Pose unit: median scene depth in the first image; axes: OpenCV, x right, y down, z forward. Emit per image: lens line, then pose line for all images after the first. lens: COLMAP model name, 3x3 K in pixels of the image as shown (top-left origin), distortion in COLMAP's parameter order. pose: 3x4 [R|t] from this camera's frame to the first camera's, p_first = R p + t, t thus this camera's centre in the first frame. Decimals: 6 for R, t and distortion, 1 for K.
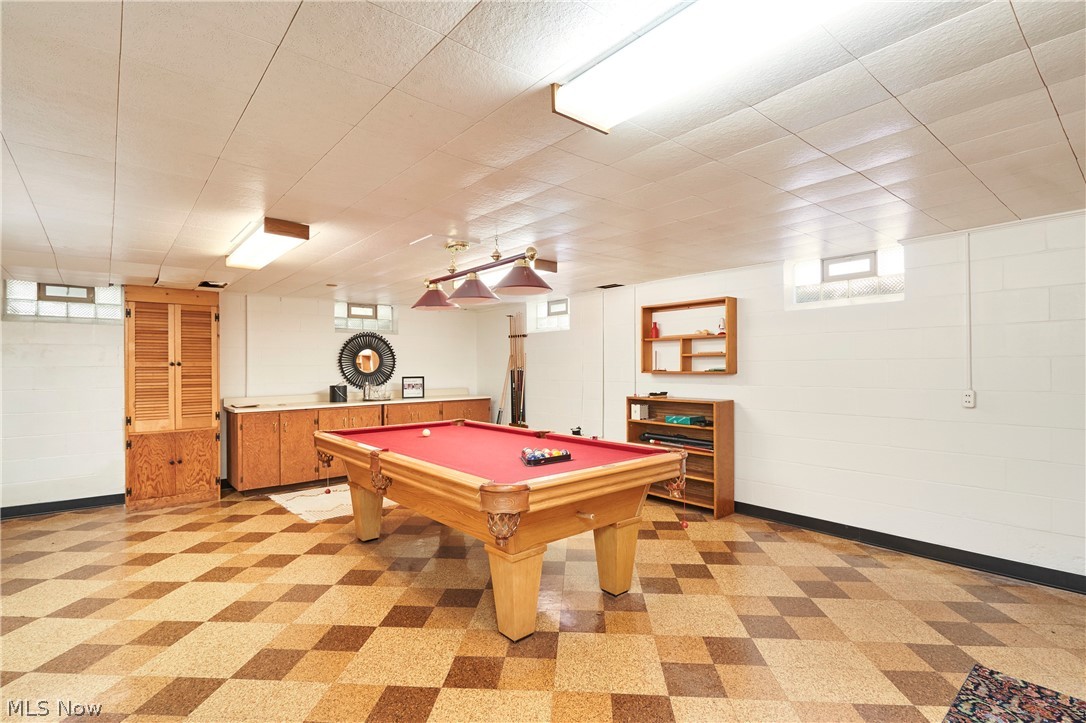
lens RADIAL K [[504.5, 0, 543.7], [0, 504.5, 362.0], [0, 0, 1]] dist [-0.010836, -0.001432]
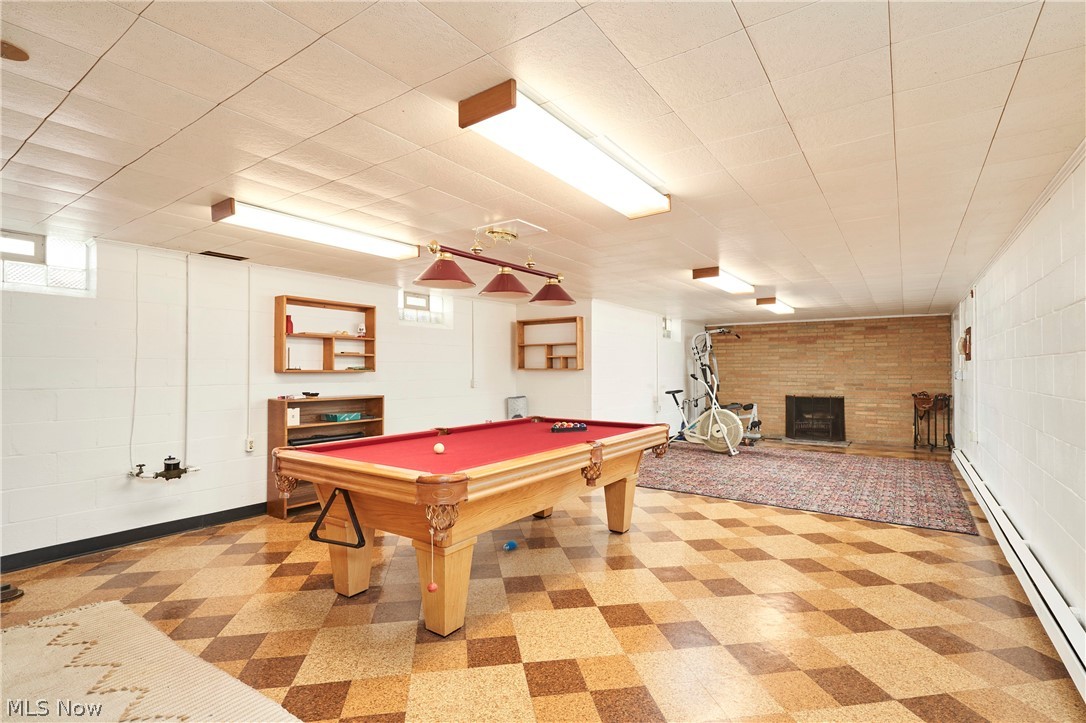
lens RADIAL K [[504.5, 0, 543.3], [0, 504.5, 365.6], [0, 0, 1]] dist [-0.010836, -0.001432]
pose [[-0.275750, 0.013813, 0.961130, -0.814869], [-0.002626, 0.999882, -0.015123, 0.023877], [-0.961226, -0.006694, -0.275681, 0.866718]]
